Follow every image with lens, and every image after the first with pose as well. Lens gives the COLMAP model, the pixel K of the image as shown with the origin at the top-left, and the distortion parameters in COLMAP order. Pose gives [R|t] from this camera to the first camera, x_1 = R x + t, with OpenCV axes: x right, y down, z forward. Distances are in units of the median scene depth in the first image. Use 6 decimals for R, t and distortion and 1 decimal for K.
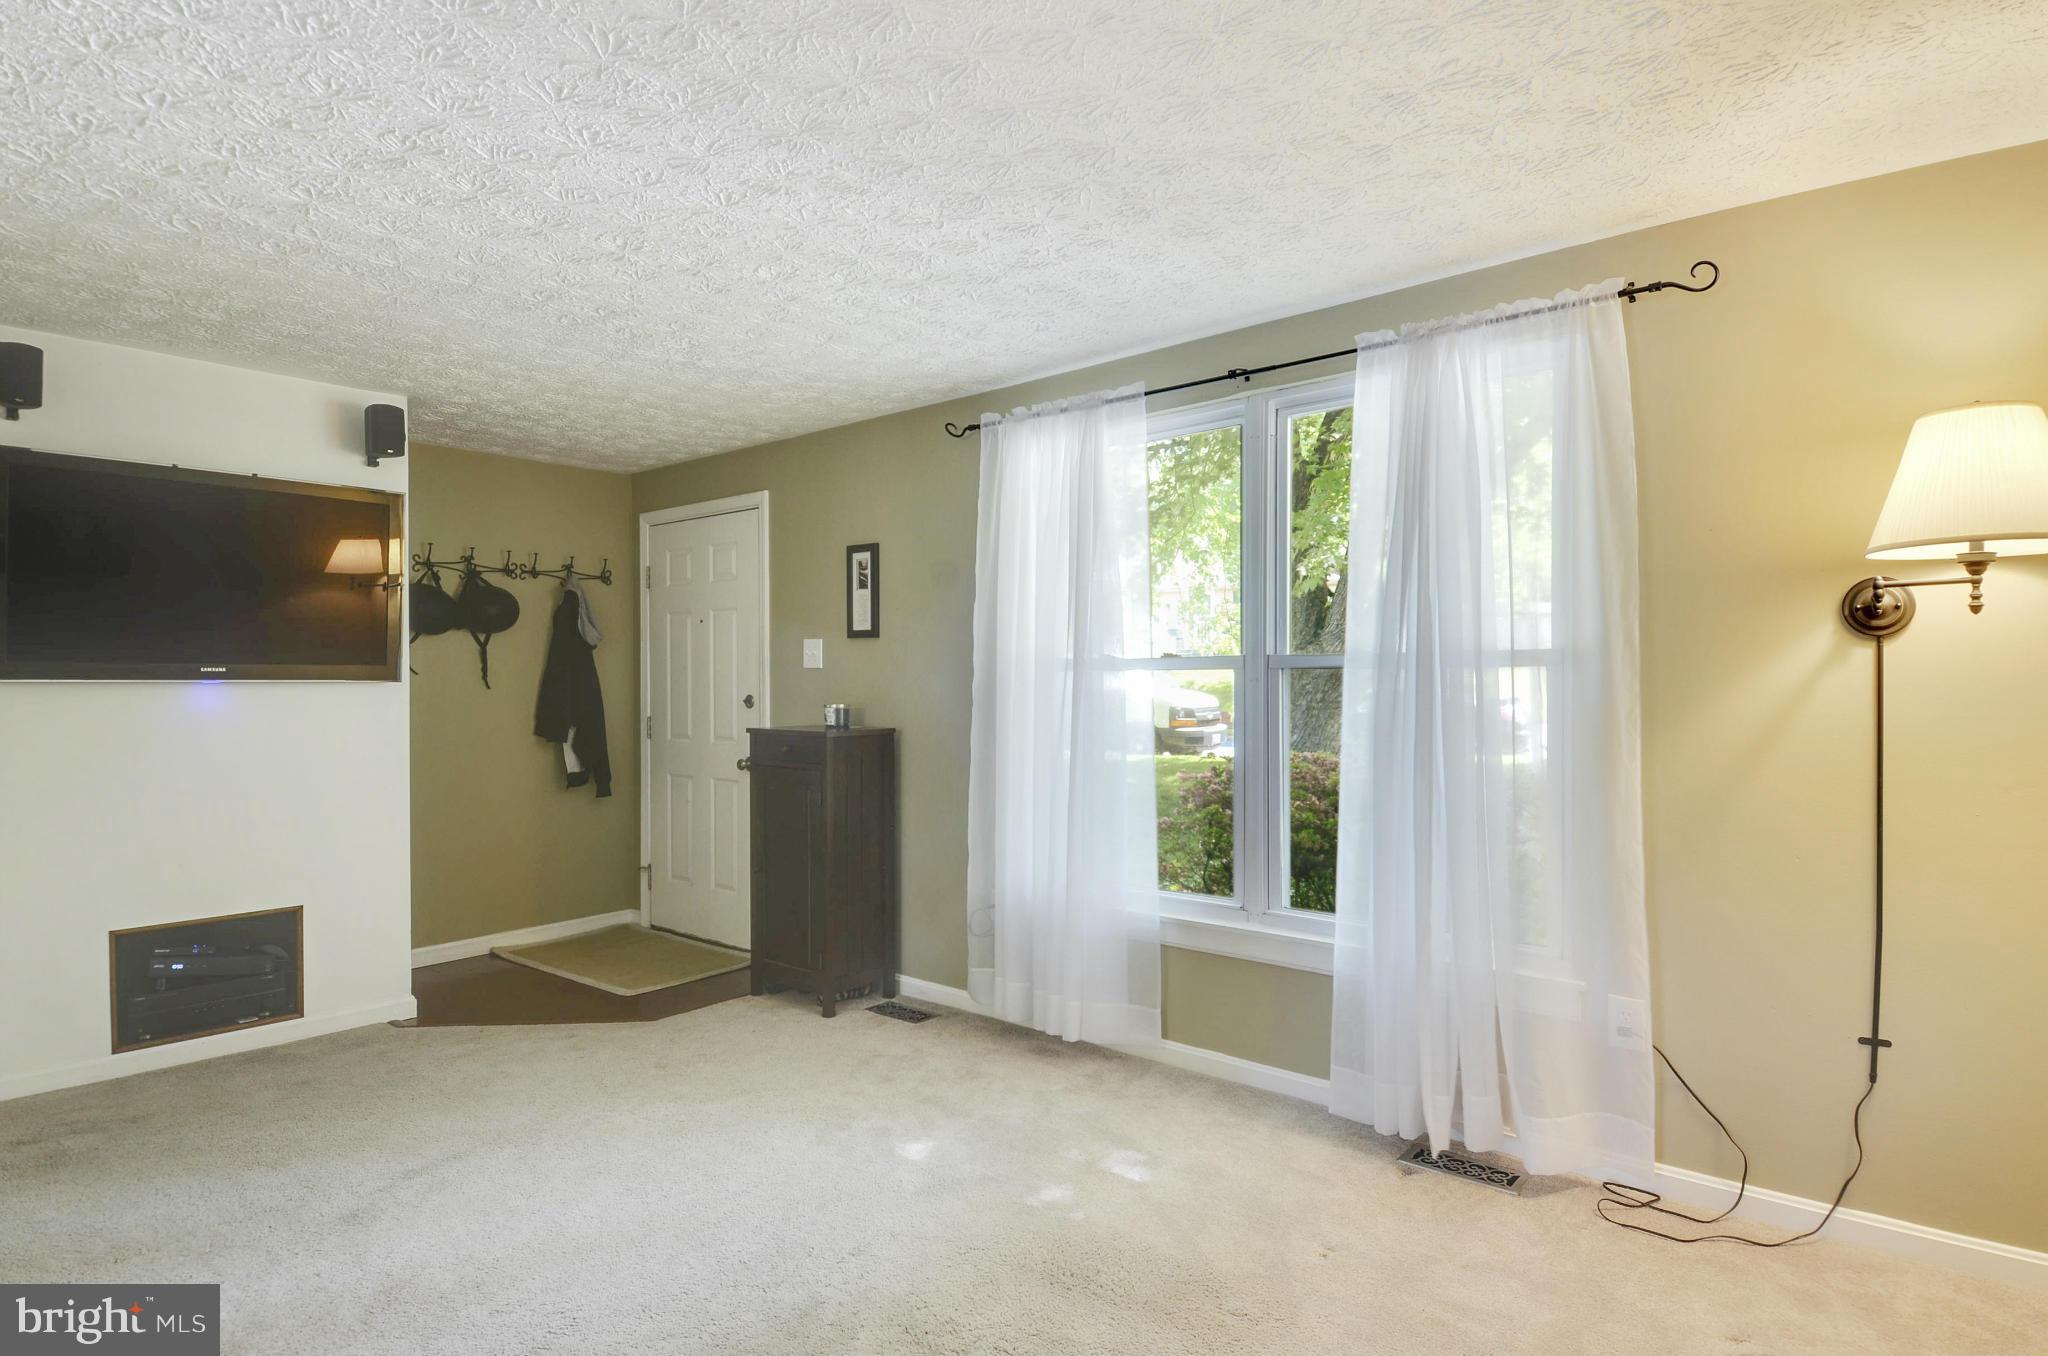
lens RADIAL K [[1082.7, 0, 1021.1], [0, 1082.7, 685.0], [0, 0, 1]] dist [0.013483, -0.014924]
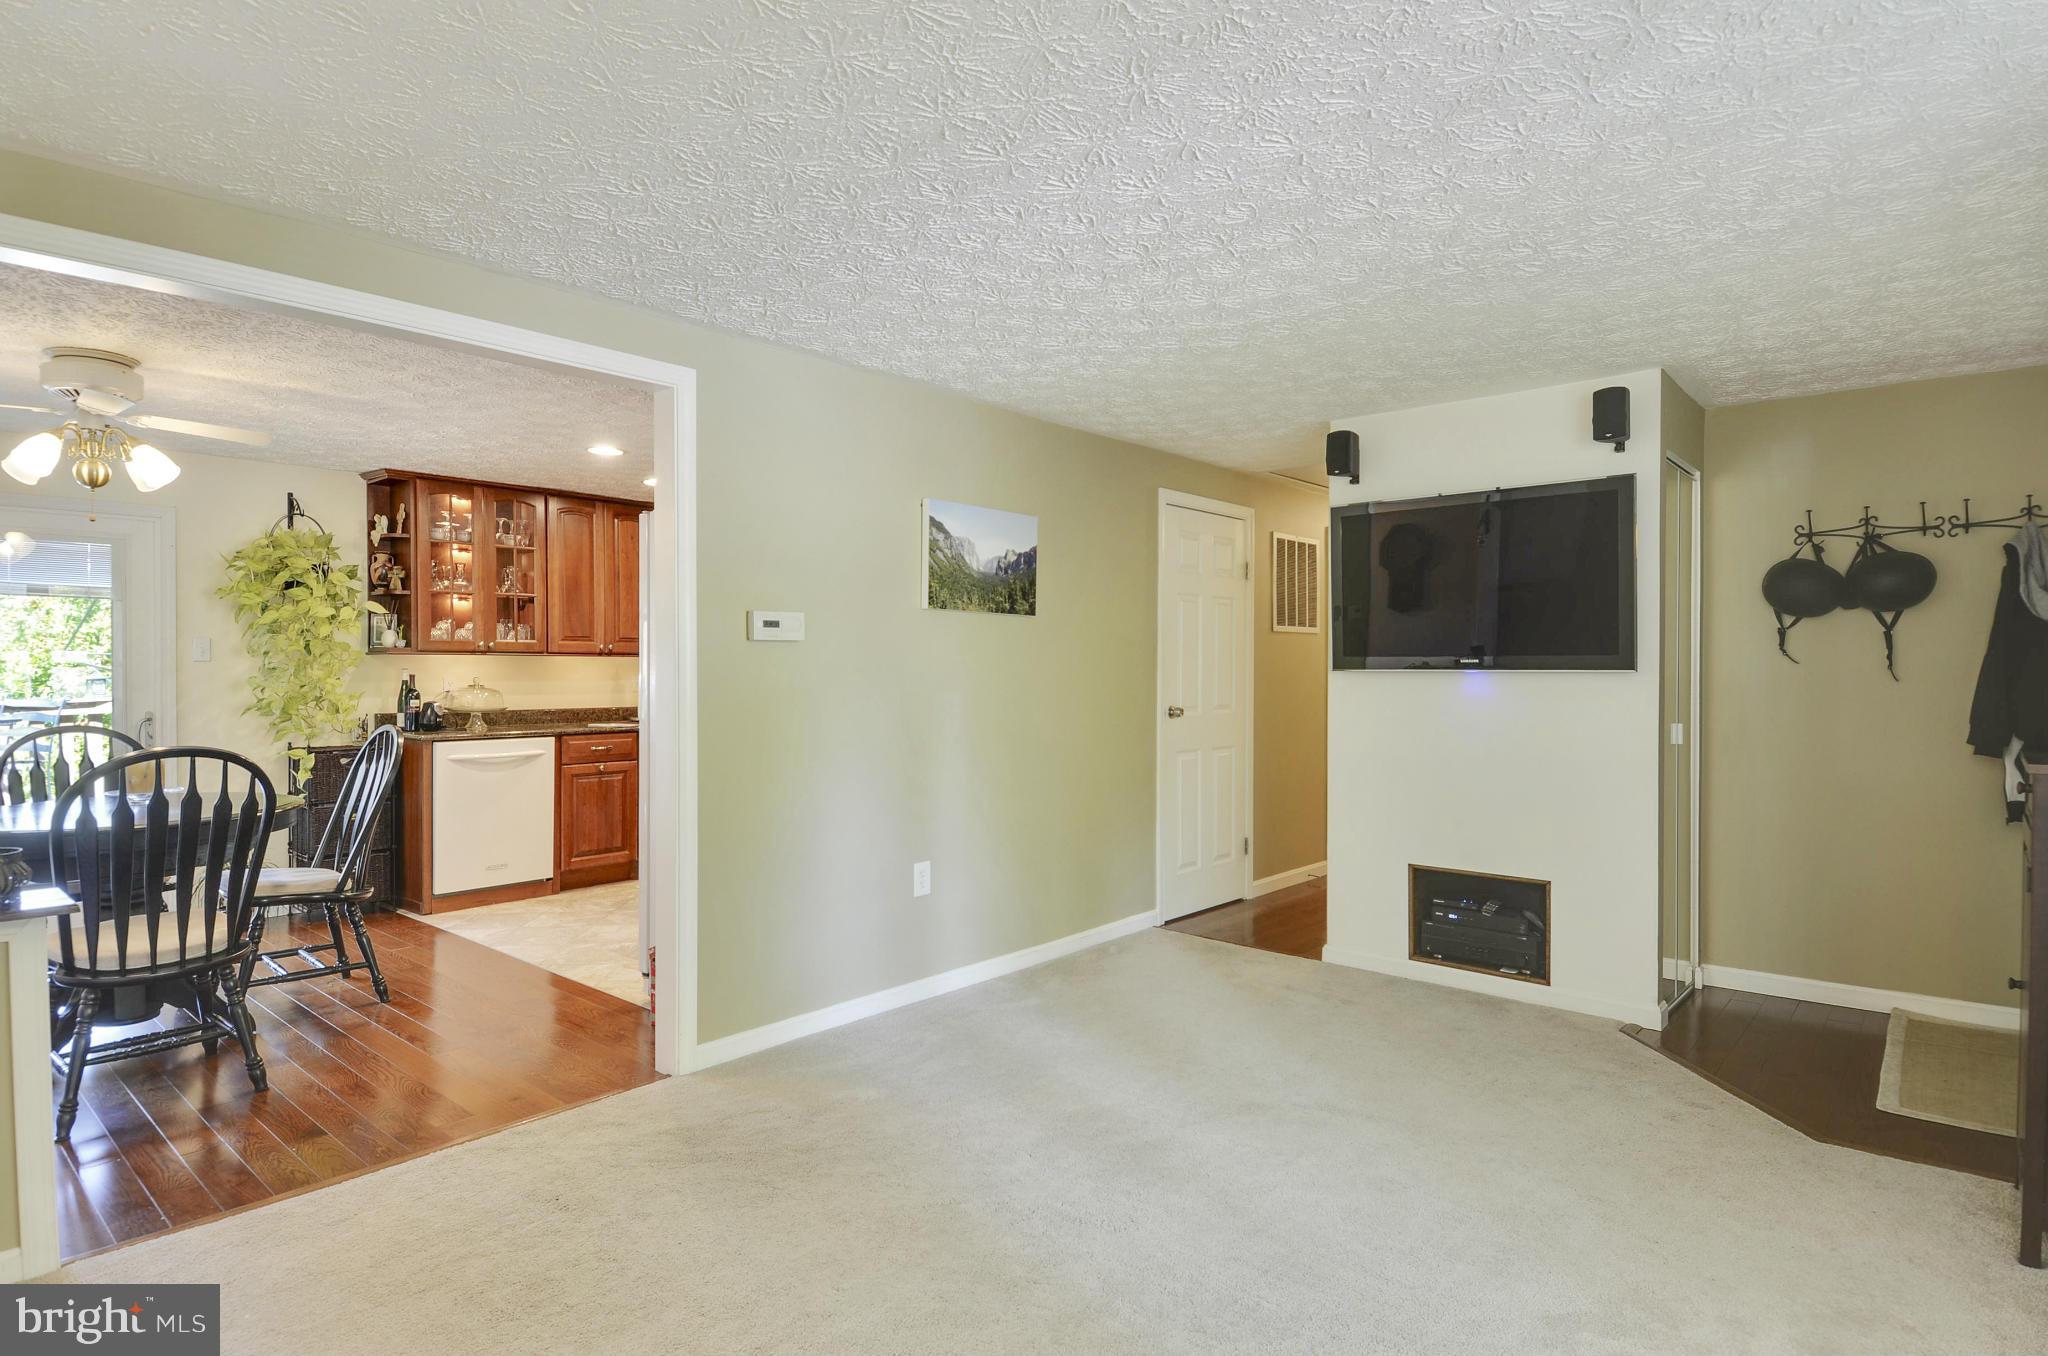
lens RADIAL K [[1082.7, 0, 1045.8], [0, 1082.7, 689.2], [0, 0, 1]] dist [0.013483, -0.014924]
pose [[-0.003053, 0.019275, -0.999810, 0.409194], [-0.004097, 0.999806, 0.019288, -0.004615], [0.999987, 0.004156, -0.002973, 0.516731]]
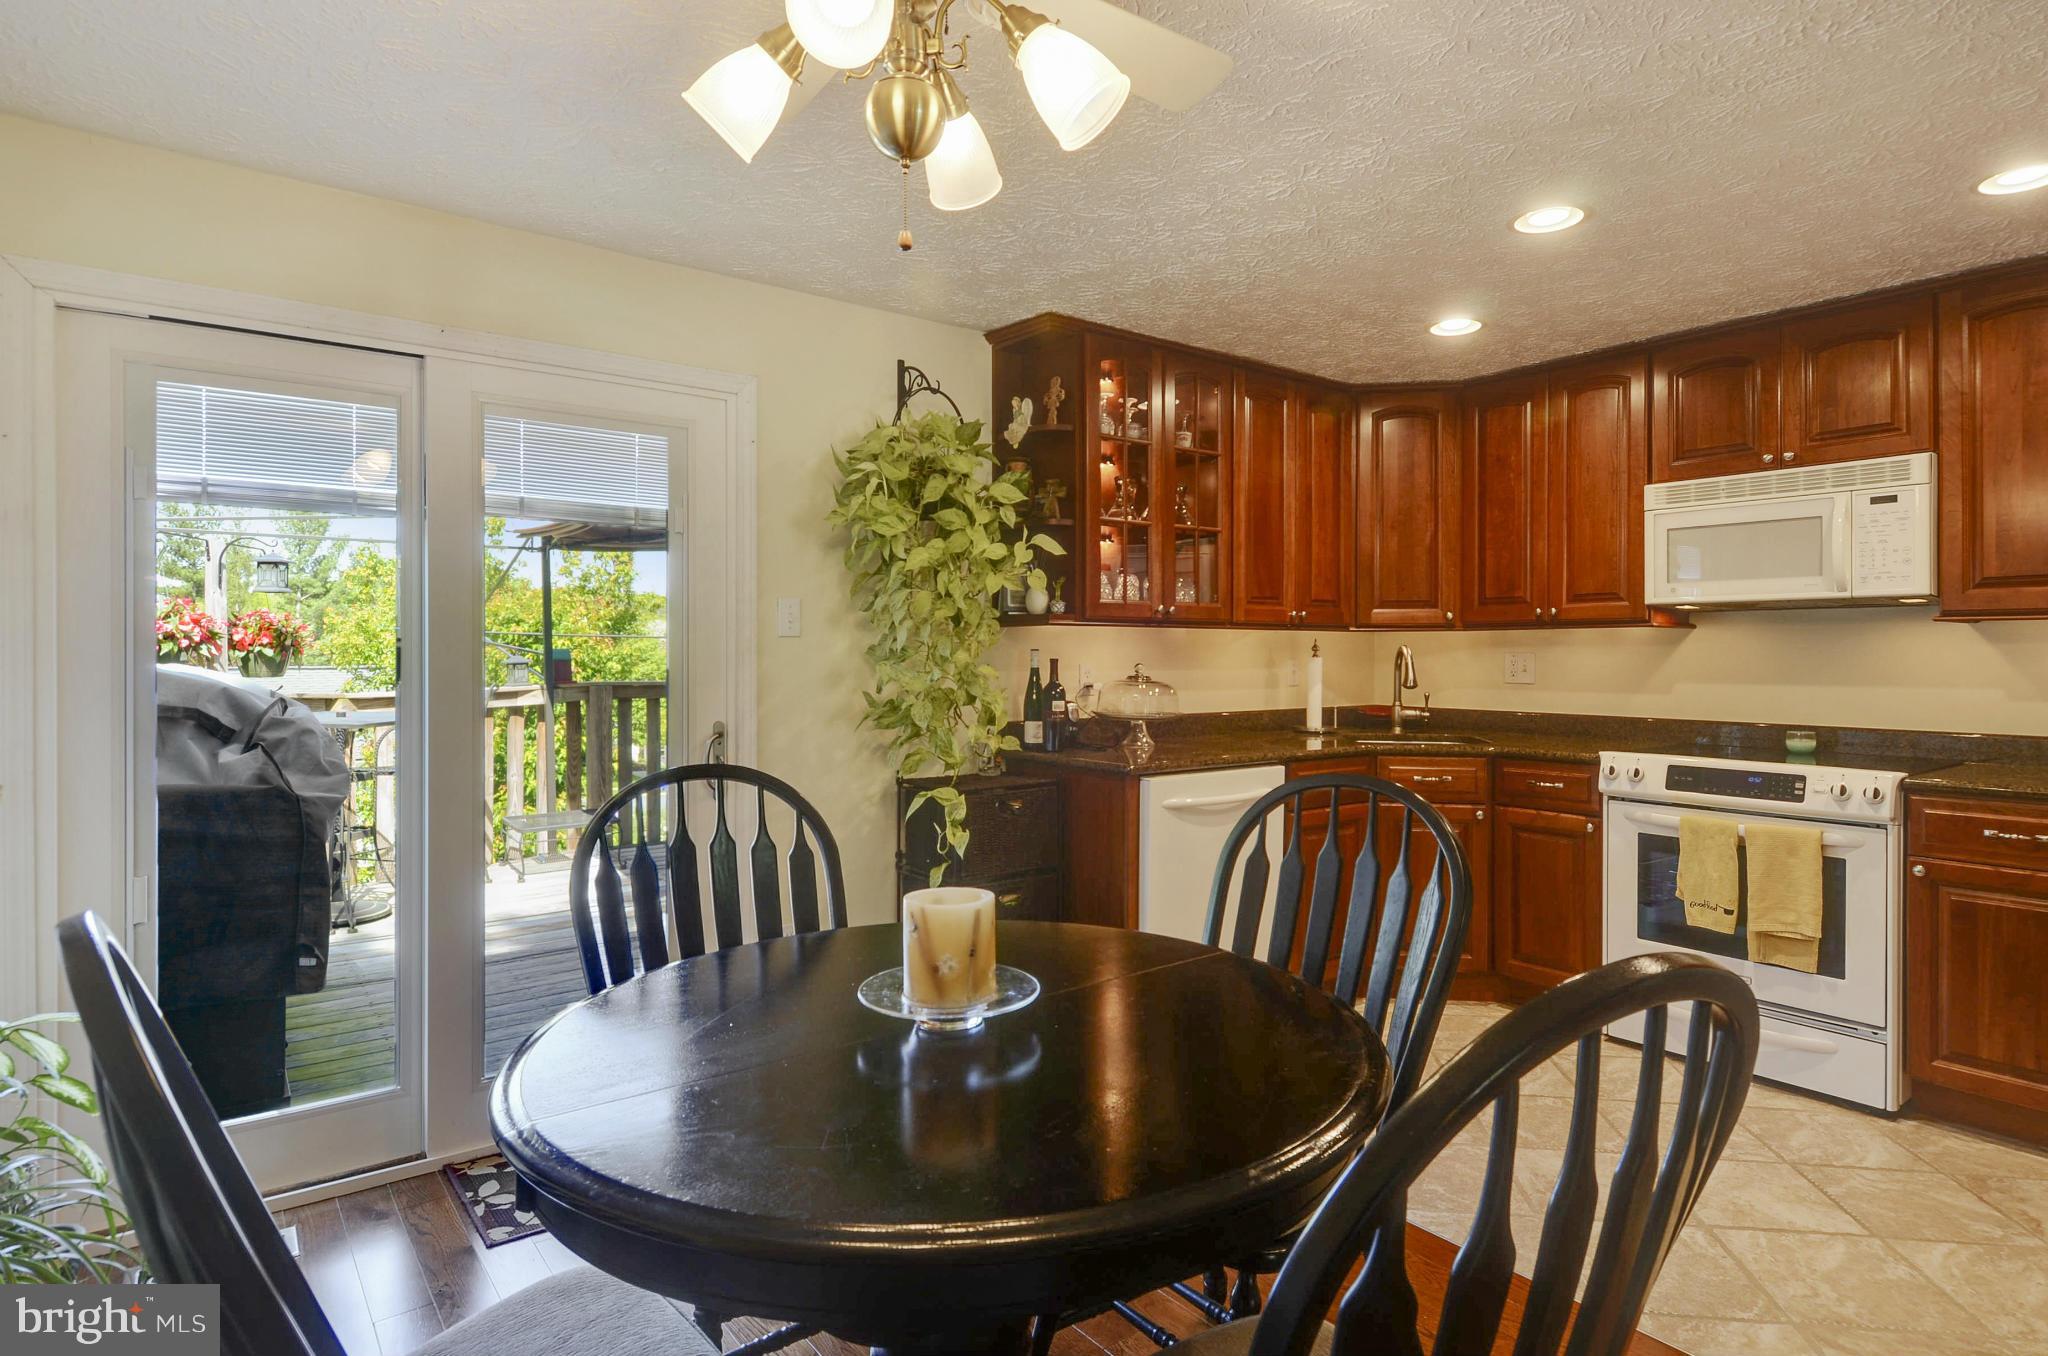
lens RADIAL K [[1082.7, 0, 1031.4], [0, 1082.7, 656.1], [0, 0, 1]] dist [0.013483, -0.014924]
pose [[-0.209297, 0.004124, -0.977843, -0.209713], [-0.005114, 0.999973, 0.005312, 0.000561], [0.977839, 0.006112, -0.209270, -0.215783]]
